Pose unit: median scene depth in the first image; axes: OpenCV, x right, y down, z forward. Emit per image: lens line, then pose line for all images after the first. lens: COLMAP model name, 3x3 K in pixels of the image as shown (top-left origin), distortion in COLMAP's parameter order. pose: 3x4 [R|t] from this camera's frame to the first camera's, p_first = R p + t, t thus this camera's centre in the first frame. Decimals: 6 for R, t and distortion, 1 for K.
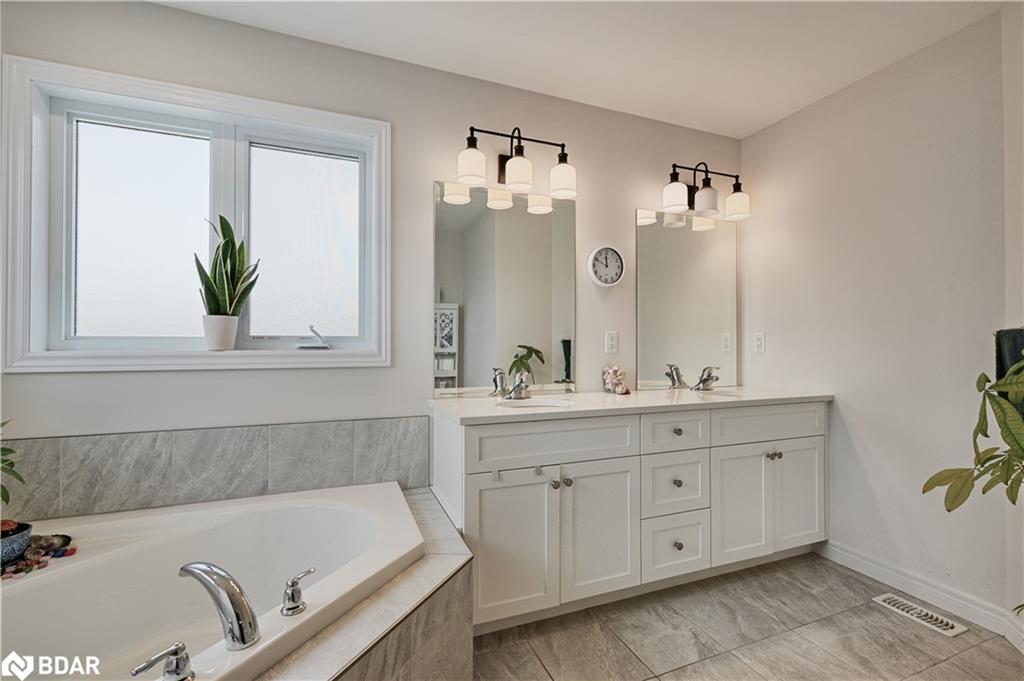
lens RADIAL K [[454.7, 0, 513.0], [0, 454.7, 339.7], [0, 0, 1]] dist [-0.000591, -0.001095]
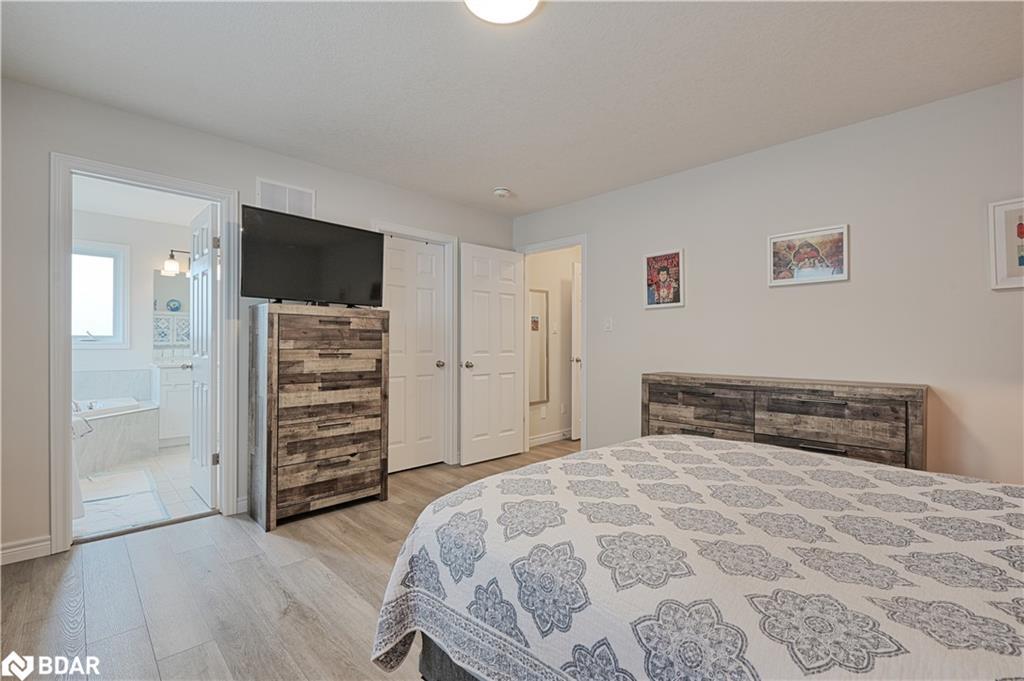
lens RADIAL K [[454.7, 0, 510.2], [0, 454.7, 340.0], [0, 0, 1]] dist [-0.000591, -0.001095]
pose [[0.924627, 0.006156, 0.380825, 0.657237], [-0.005005, 0.999979, -0.004013, 0.013263], [-0.380842, 0.001805, 0.924638, -1.925868]]
